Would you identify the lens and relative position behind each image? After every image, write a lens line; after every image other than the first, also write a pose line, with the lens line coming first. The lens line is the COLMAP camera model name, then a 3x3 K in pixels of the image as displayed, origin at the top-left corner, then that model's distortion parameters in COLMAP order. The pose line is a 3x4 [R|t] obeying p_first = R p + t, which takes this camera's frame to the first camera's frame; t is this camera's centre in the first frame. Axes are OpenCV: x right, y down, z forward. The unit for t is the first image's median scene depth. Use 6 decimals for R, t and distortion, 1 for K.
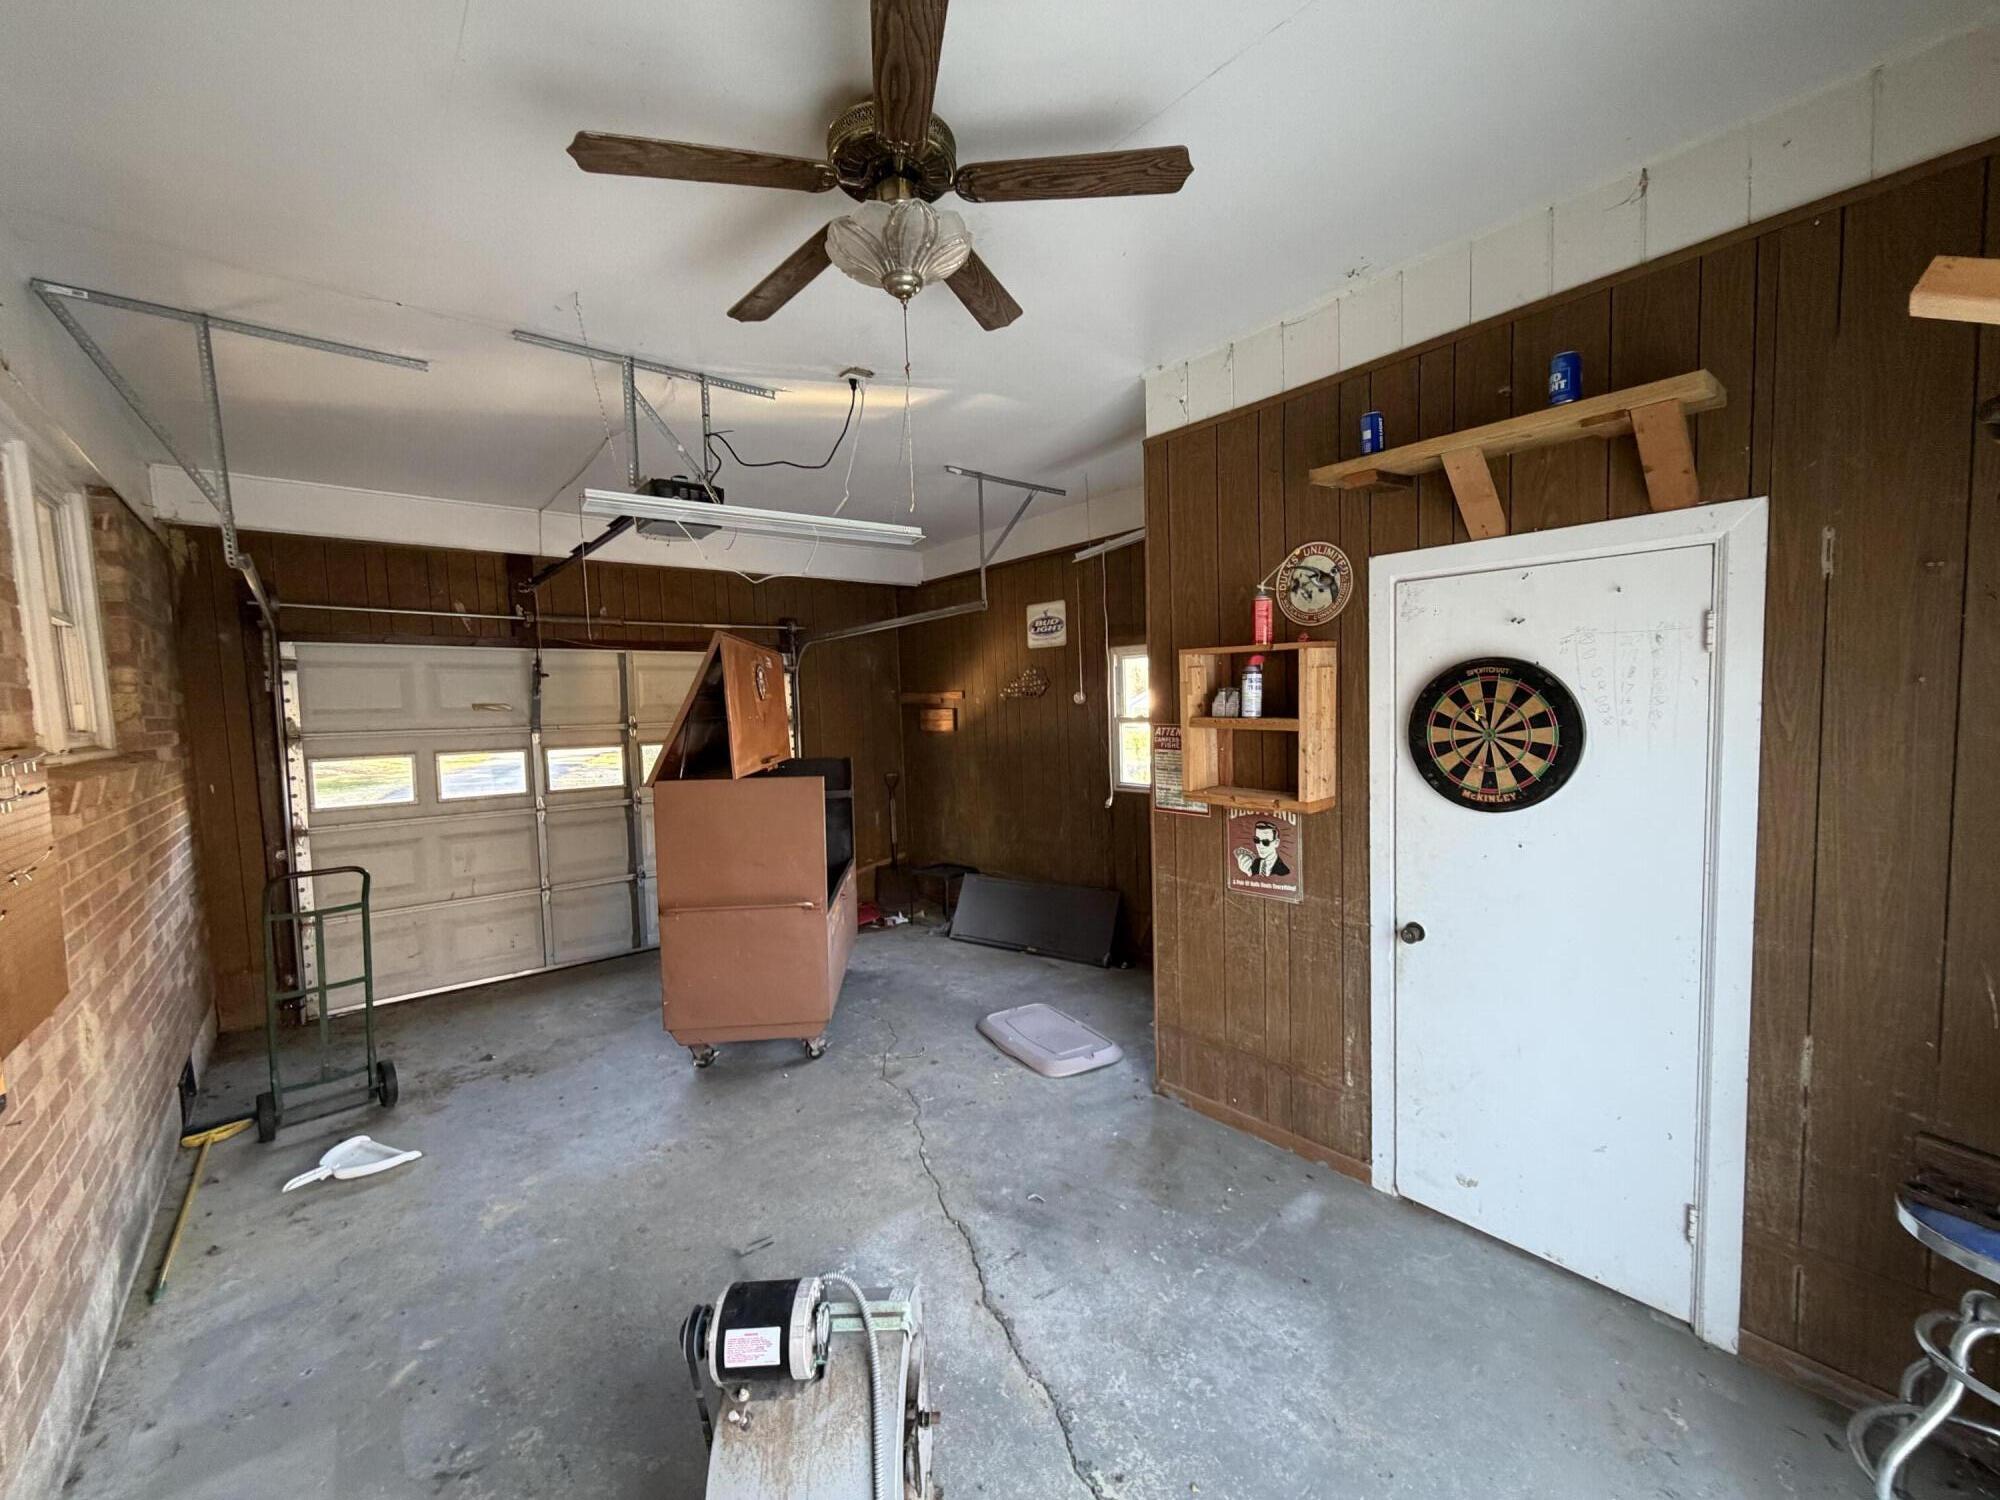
lens RADIAL K [[797.0, 0, 1000.0], [0, 797.0, 750.0], [0, 0, 1]] dist [0.008694, -0.005592]
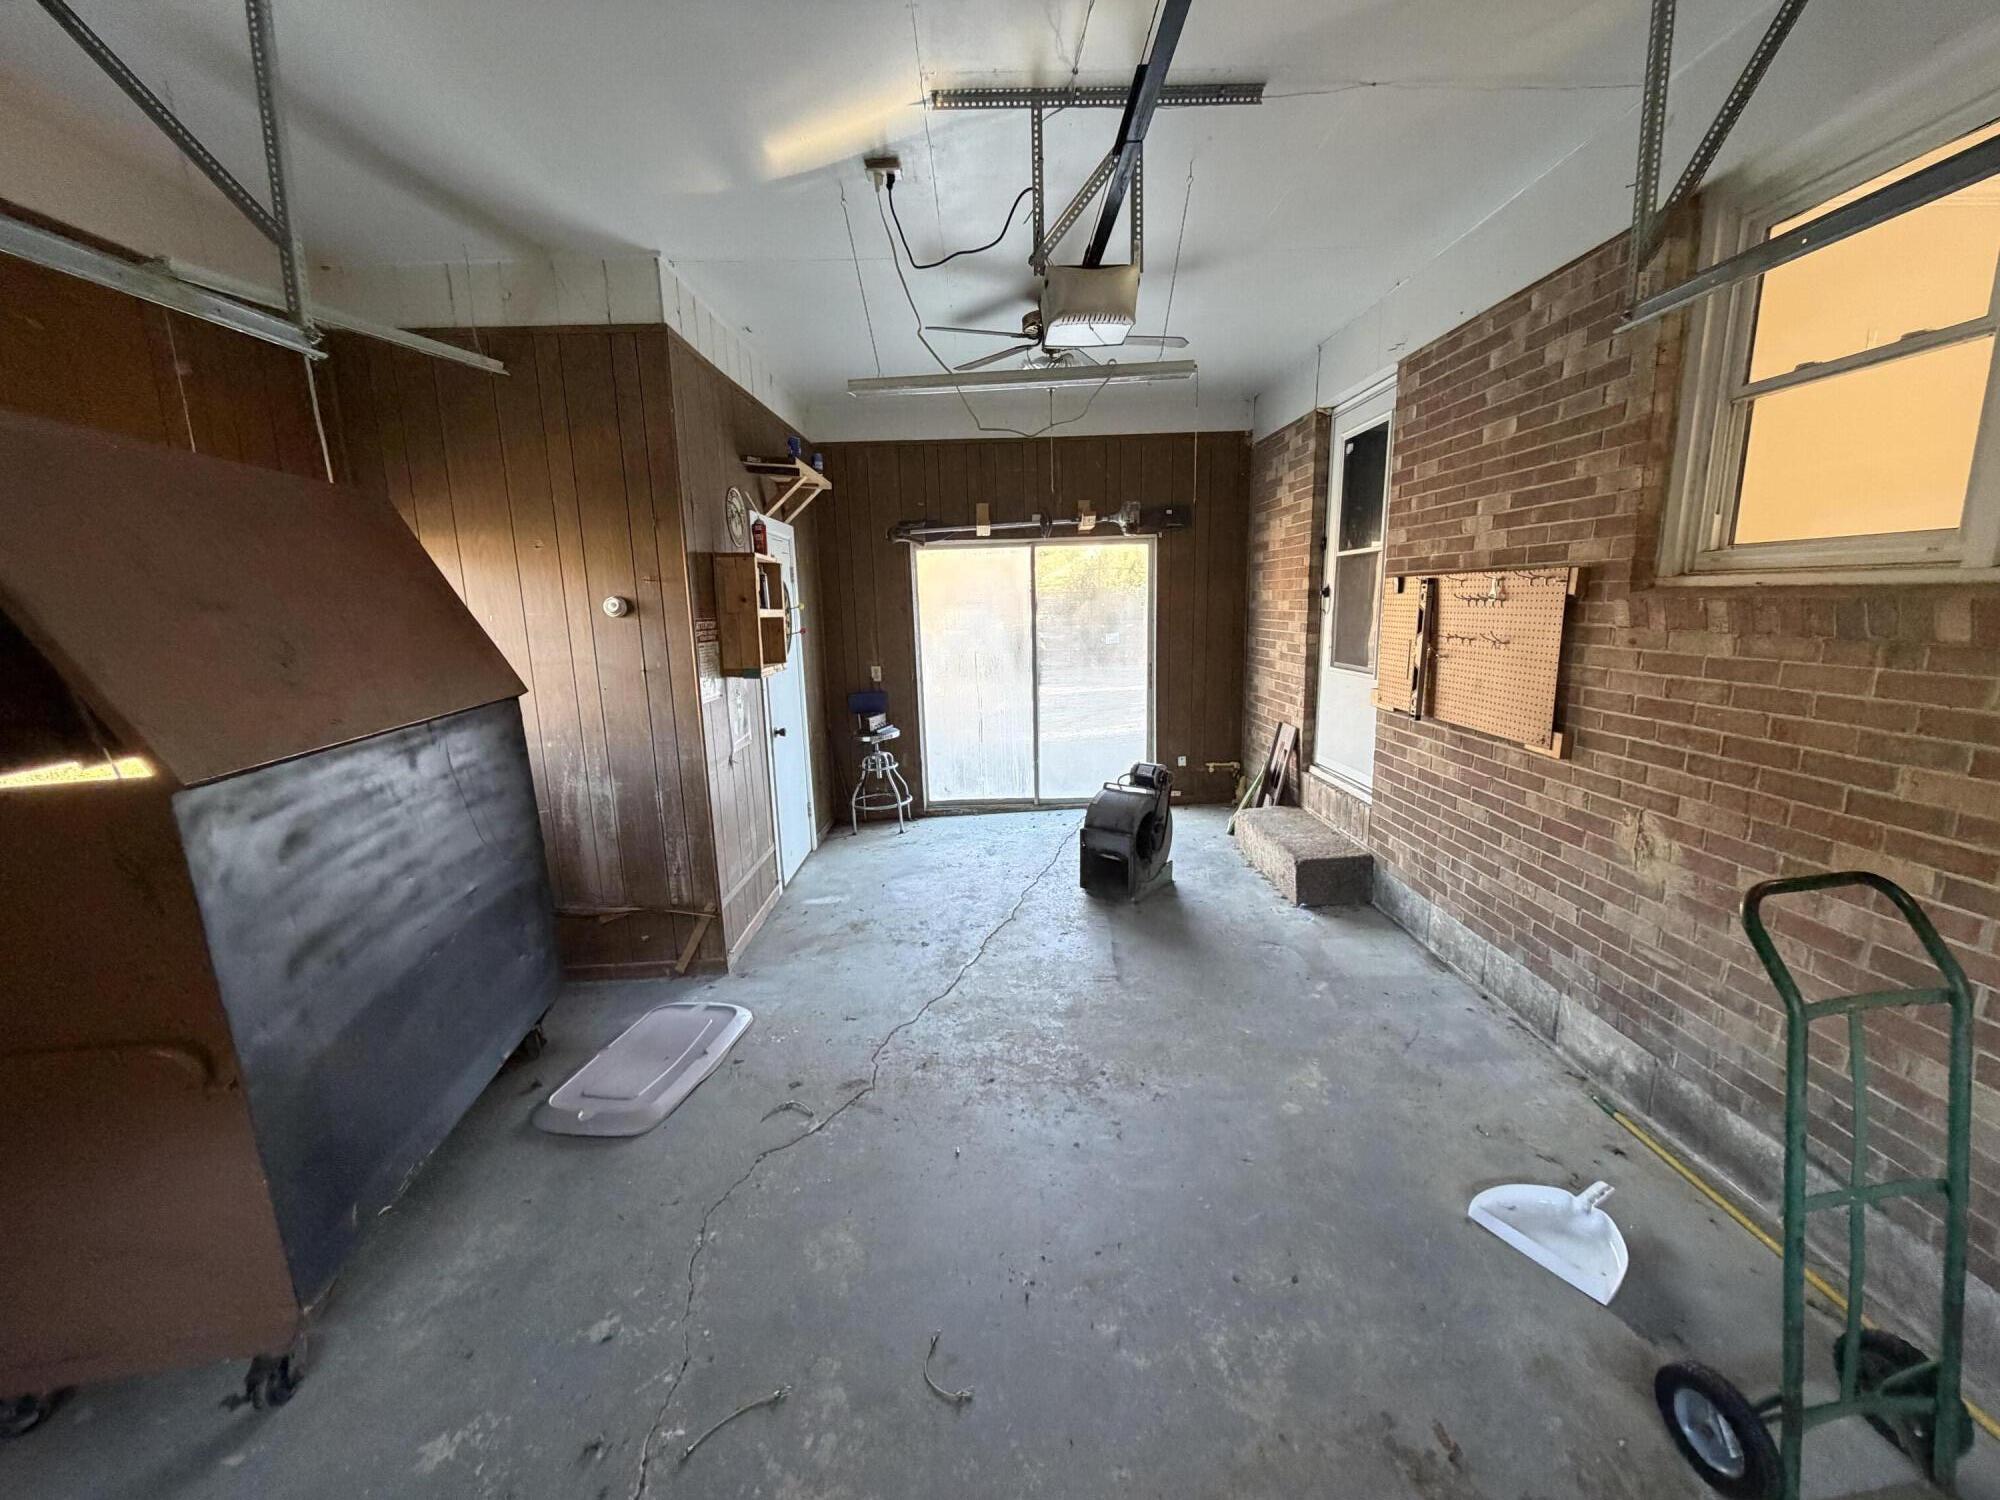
lens RADIAL K [[797.0, 0, 1000.0], [0, 797.0, 750.0], [0, 0, 1]] dist [0.008694, -0.005592]
pose [[-0.772947, -0.066571, 0.630968, -0.819374], [0.089755, 0.973006, 0.212609, -0.057258], [-0.628089, 0.220968, -0.746108, 1.669477]]
